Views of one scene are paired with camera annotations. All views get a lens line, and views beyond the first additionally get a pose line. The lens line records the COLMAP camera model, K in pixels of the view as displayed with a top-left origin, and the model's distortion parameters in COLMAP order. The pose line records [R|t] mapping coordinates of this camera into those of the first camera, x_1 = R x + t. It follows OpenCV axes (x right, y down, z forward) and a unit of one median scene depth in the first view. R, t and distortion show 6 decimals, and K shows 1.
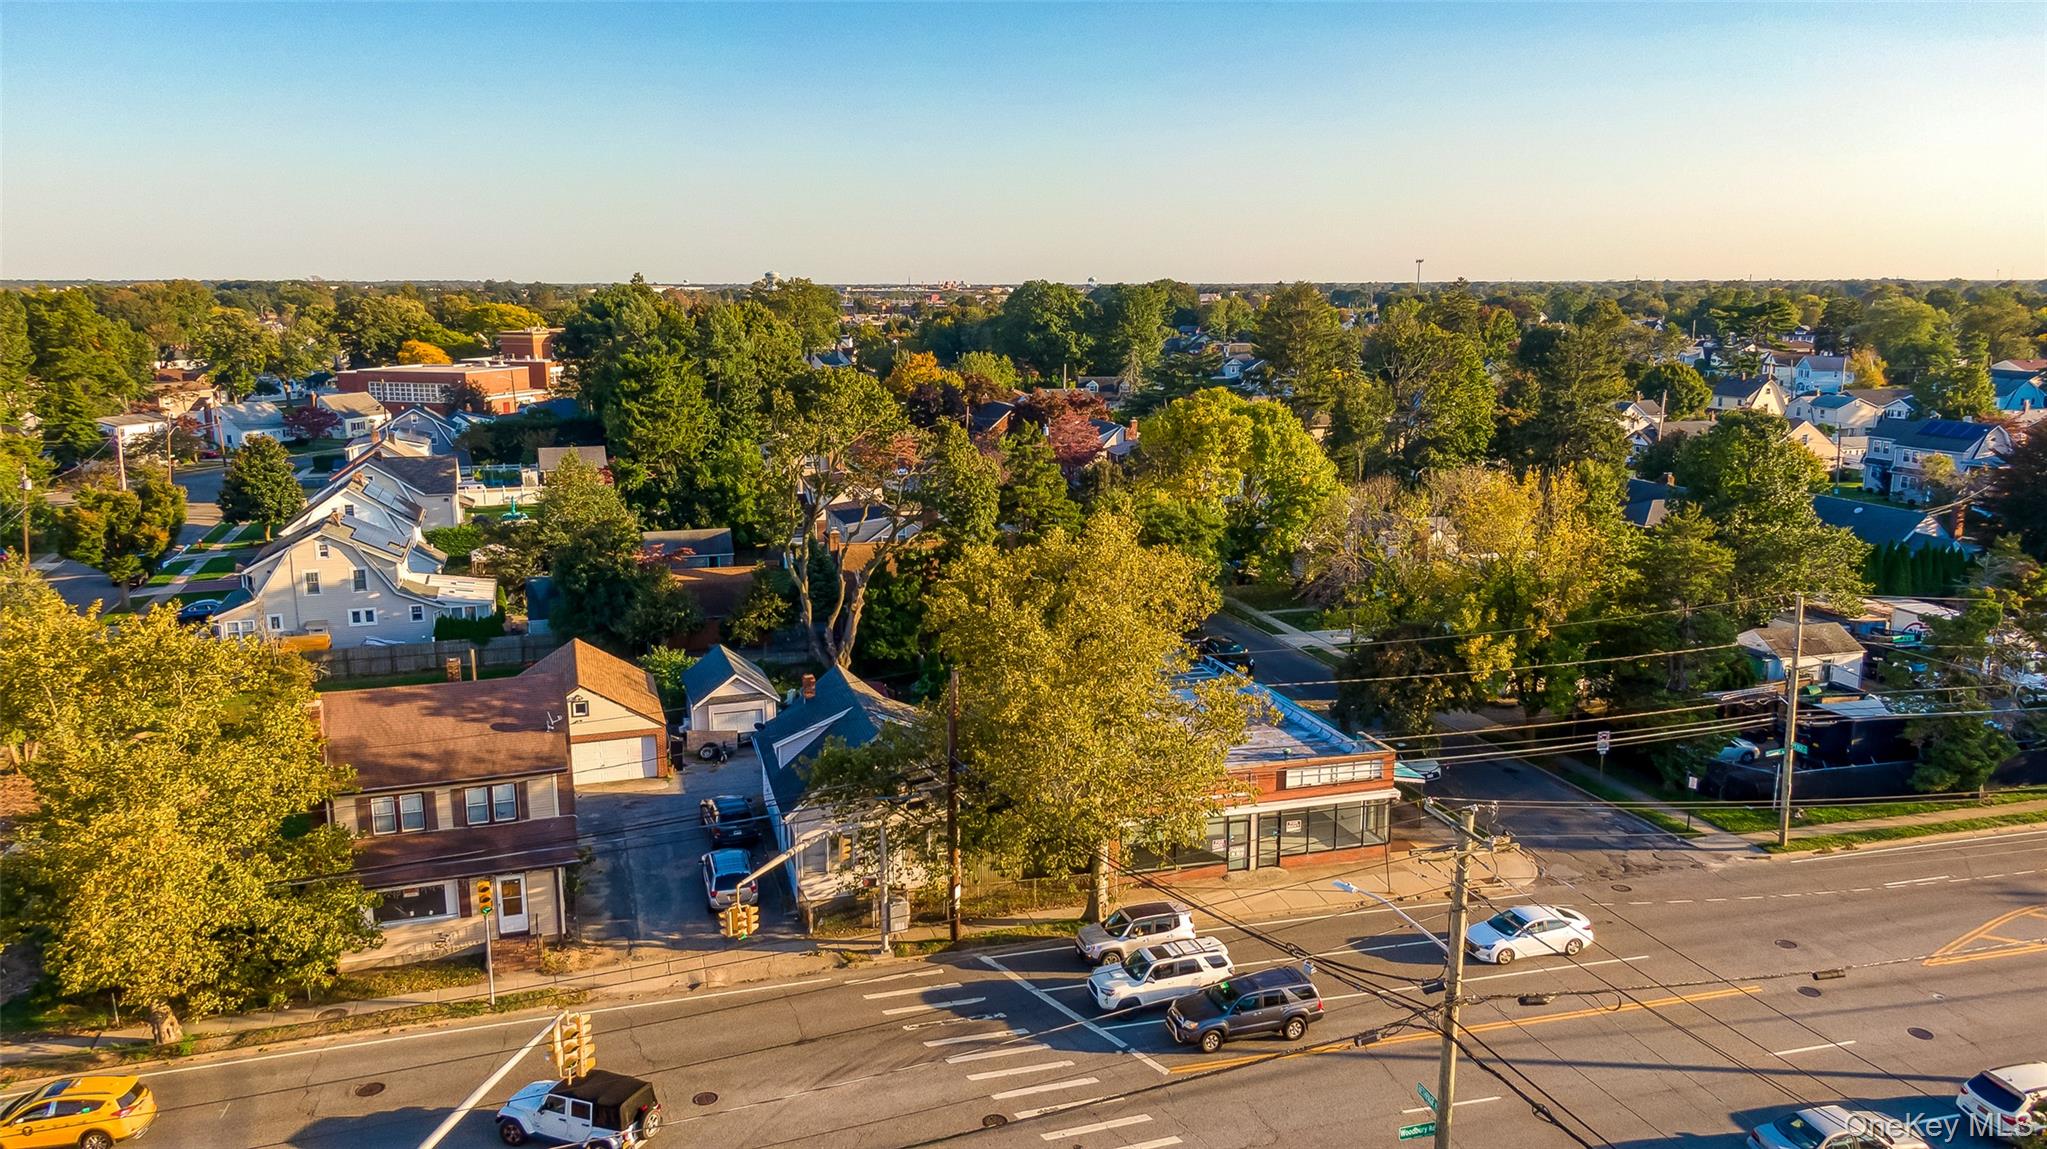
lens RADIAL K [[1385.4, 0, 1016.5], [0, 1385.4, 580.8], [0, 0, 1]] dist [0.049172, -0.064539]
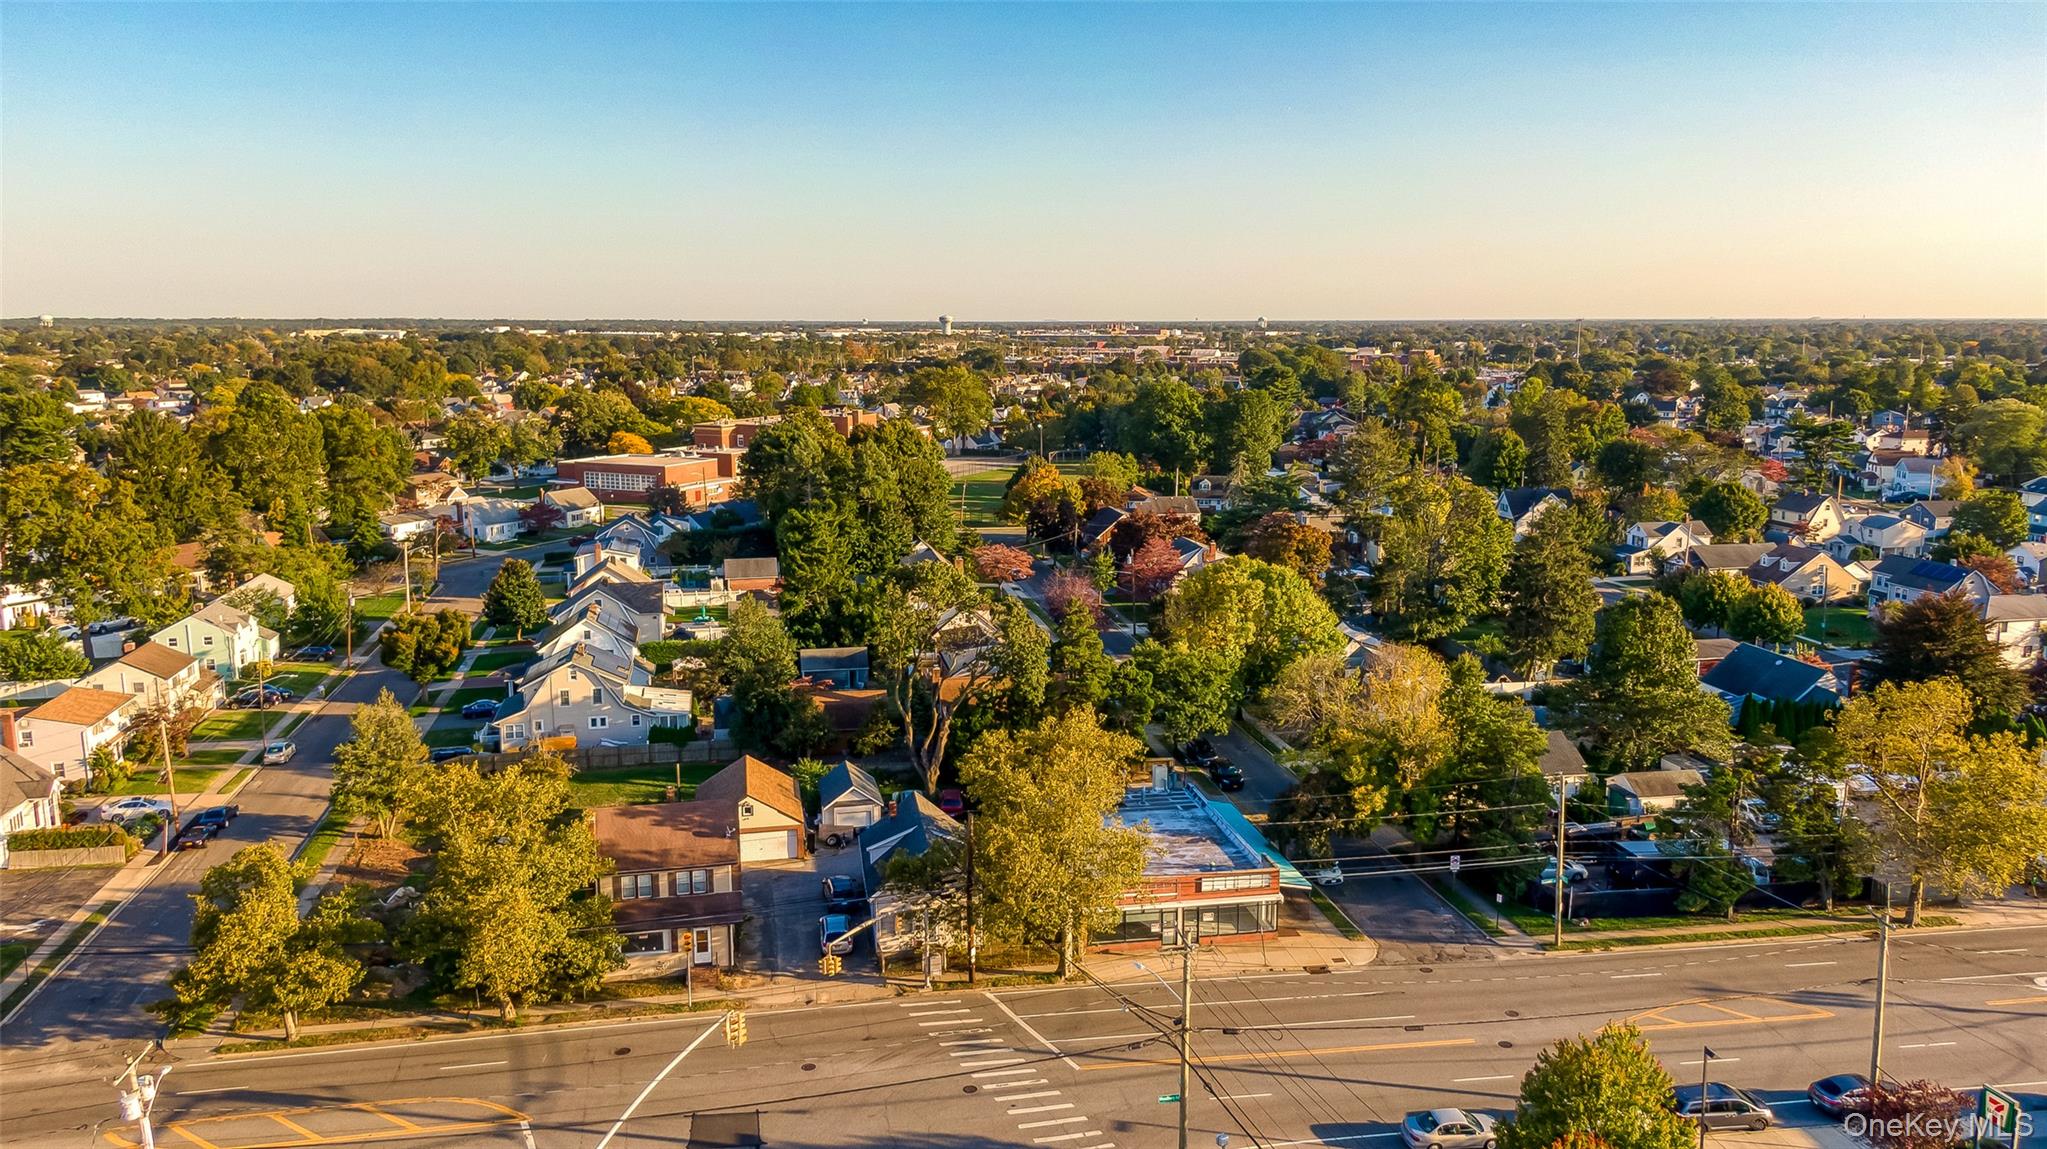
lens RADIAL K [[1385.4, 0, 1040.1], [0, 1385.4, 564.2], [0, 0, 1]] dist [0.049172, -0.064539]
pose [[0.994513, 0.021434, -0.102394, 0.143282], [-0.025195, 0.999049, -0.035581, -0.125972], [0.101534, 0.037966, 0.994107, -0.452866]]
